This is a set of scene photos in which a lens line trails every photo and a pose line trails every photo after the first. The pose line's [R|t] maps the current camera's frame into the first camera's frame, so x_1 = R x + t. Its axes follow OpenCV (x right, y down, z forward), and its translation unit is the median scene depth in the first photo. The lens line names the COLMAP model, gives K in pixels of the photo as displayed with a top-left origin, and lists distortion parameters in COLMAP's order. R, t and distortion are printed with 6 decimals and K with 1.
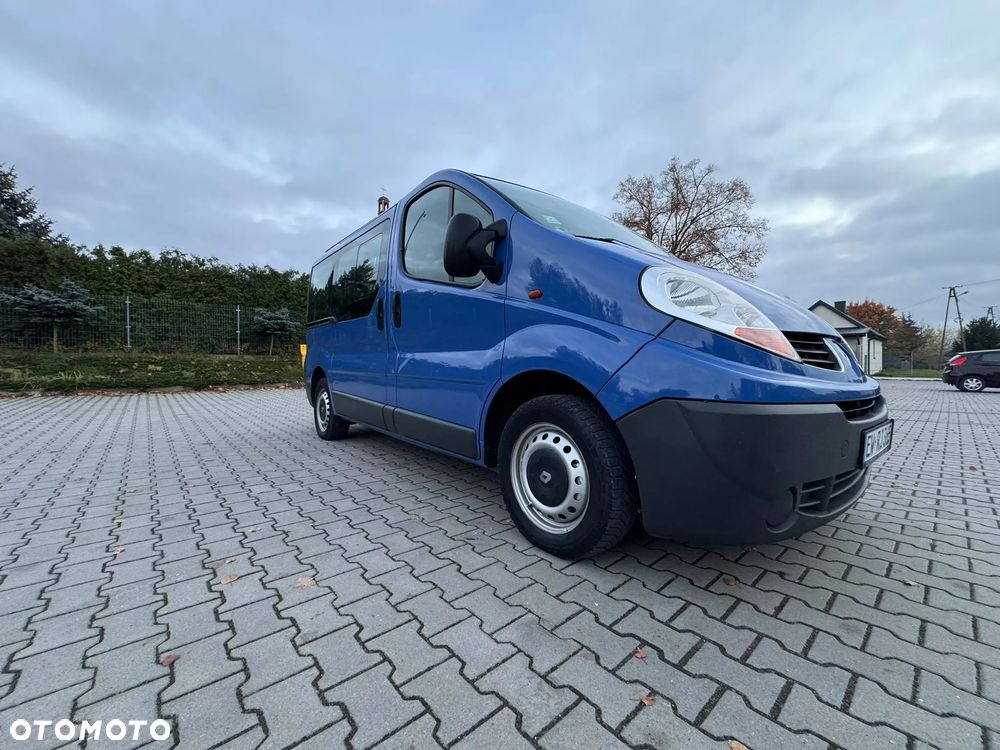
lens RADIAL K [[398.5, 0, 498.7], [0, 398.5, 377.3], [0, 0, 1]] dist [-0.006457, 0.000998]
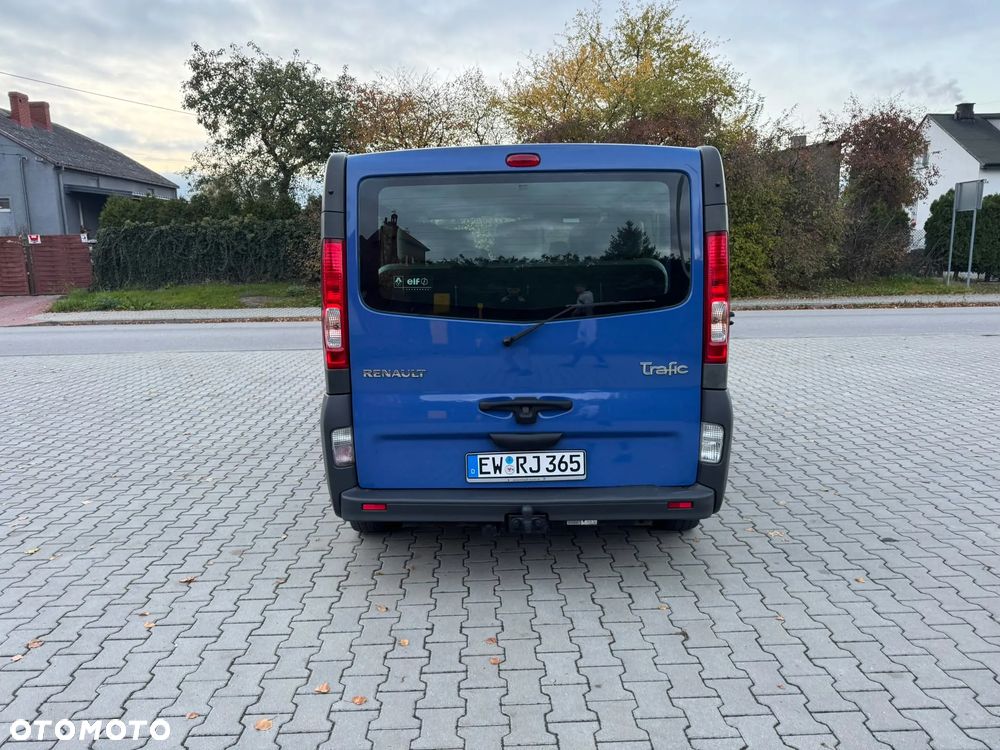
lens RADIAL K [[704.0, 0, 496.7], [0, 704.0, 368.6], [0, 0, 1]] dist [0.037253, -0.045316]
pose [[-0.764222, -0.092578, 0.638274, -1.934454], [0.032720, 0.982805, 0.181726, -0.536833], [-0.644123, 0.159763, -0.748052, 4.257307]]
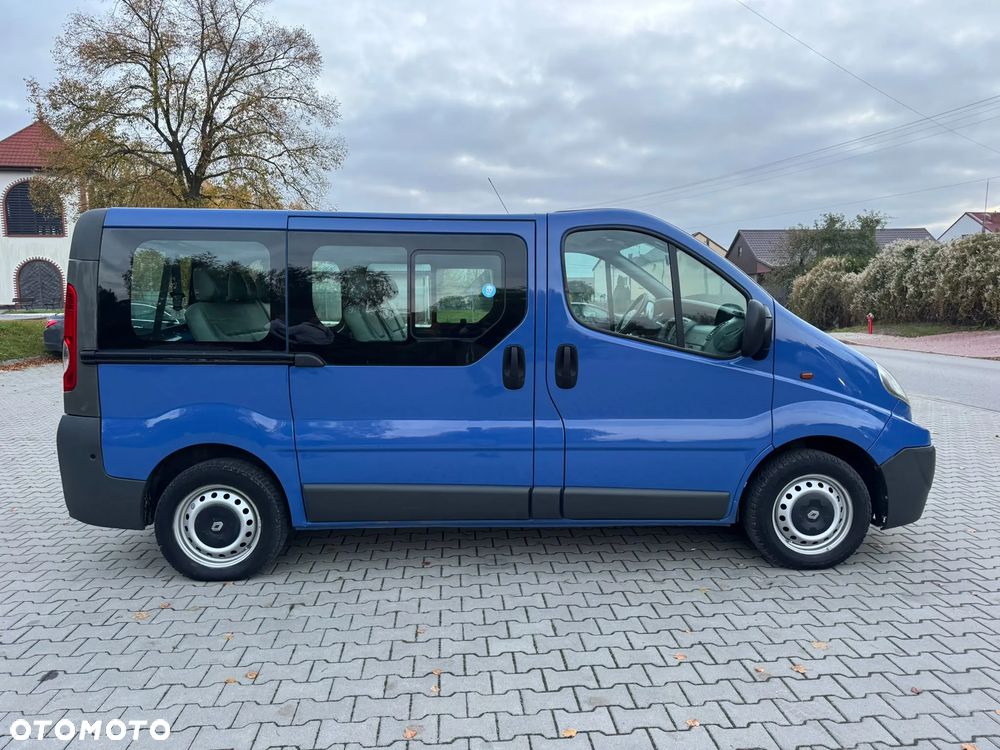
lens RADIAL K [[704.0, 0, 500.1], [0, 704.0, 375.0], [0, 0, 1]] dist [0.037253, -0.045316]
pose [[0.605668, -0.093560, 0.790198, -2.114383], [0.033893, 0.995196, 0.091854, -0.417322], [-0.794996, -0.028851, 0.605929, 0.382529]]
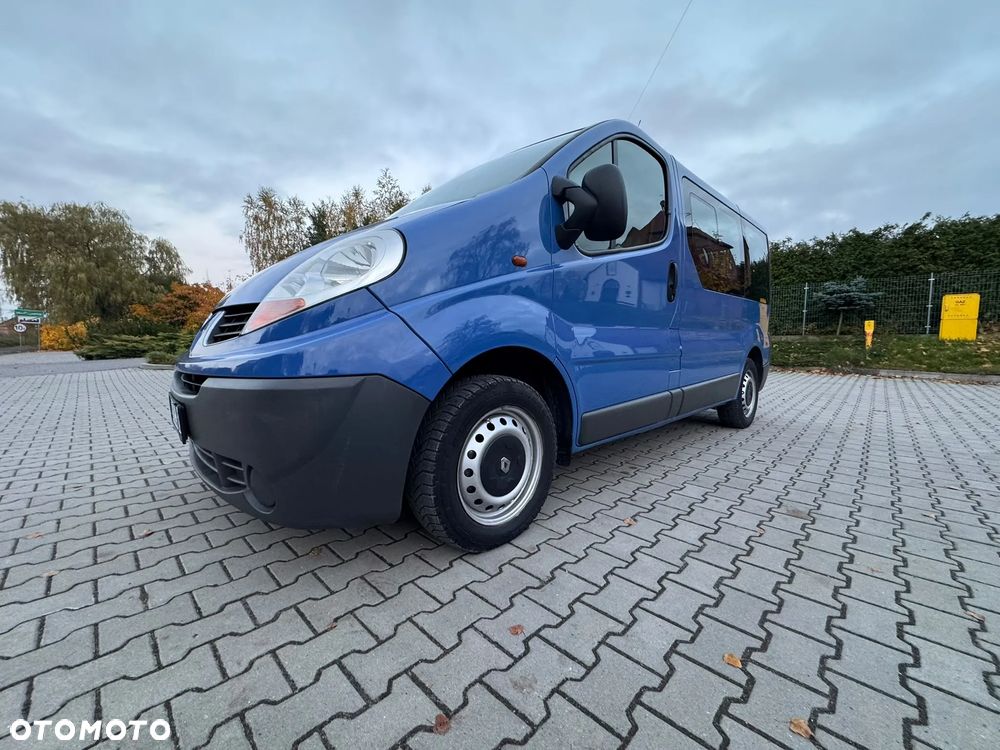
lens RADIAL K [[398.5, 0, 501.3], [0, 398.5, 372.2], [0, 0, 1]] dist [-0.006457, 0.000998]
pose [[0.085045, 0.068231, -0.994038, 1.725392], [-0.035810, 0.997217, 0.065385, -0.035716], [0.995733, 0.030036, 0.087252, 1.474519]]
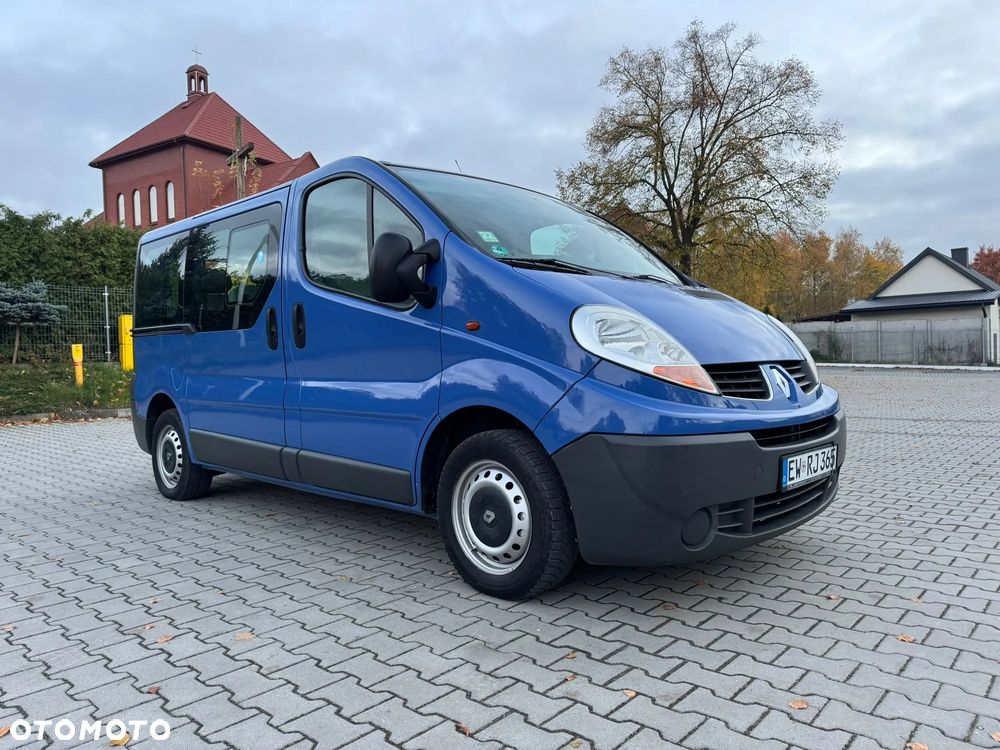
lens RADIAL K [[702.9, 0, 495.8], [0, 702.9, 373.8], [0, 0, 1]] dist [0.039708, -0.041953]
pose [[0.993203, -0.029670, 0.112546, -0.042675], [0.031104, 0.999455, -0.011011, -0.068047], [-0.112158, 0.014437, 0.993586, -0.623570]]
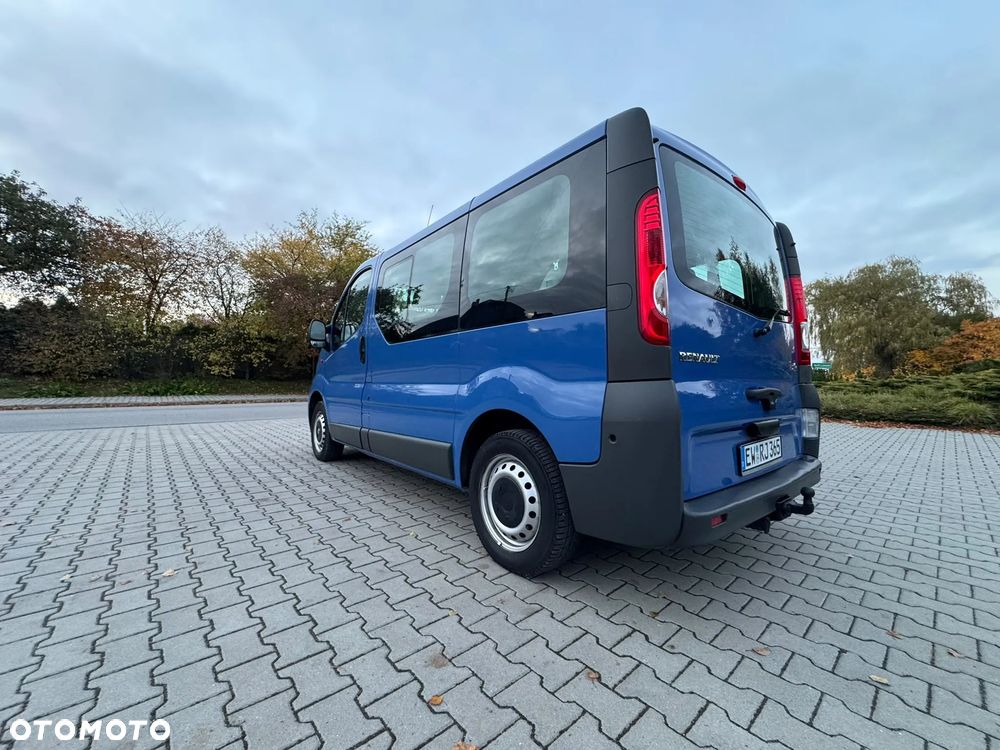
lens RADIAL K [[398.5, 0, 501.3], [0, 398.5, 374.6], [0, 0, 1]] dist [-0.006457, 0.000998]
pose [[-0.999785, -0.019919, 0.005766, -0.209979], [-0.019839, 0.999712, 0.013535, -0.187675], [-0.006034, 0.013417, -0.999892, 3.990693]]
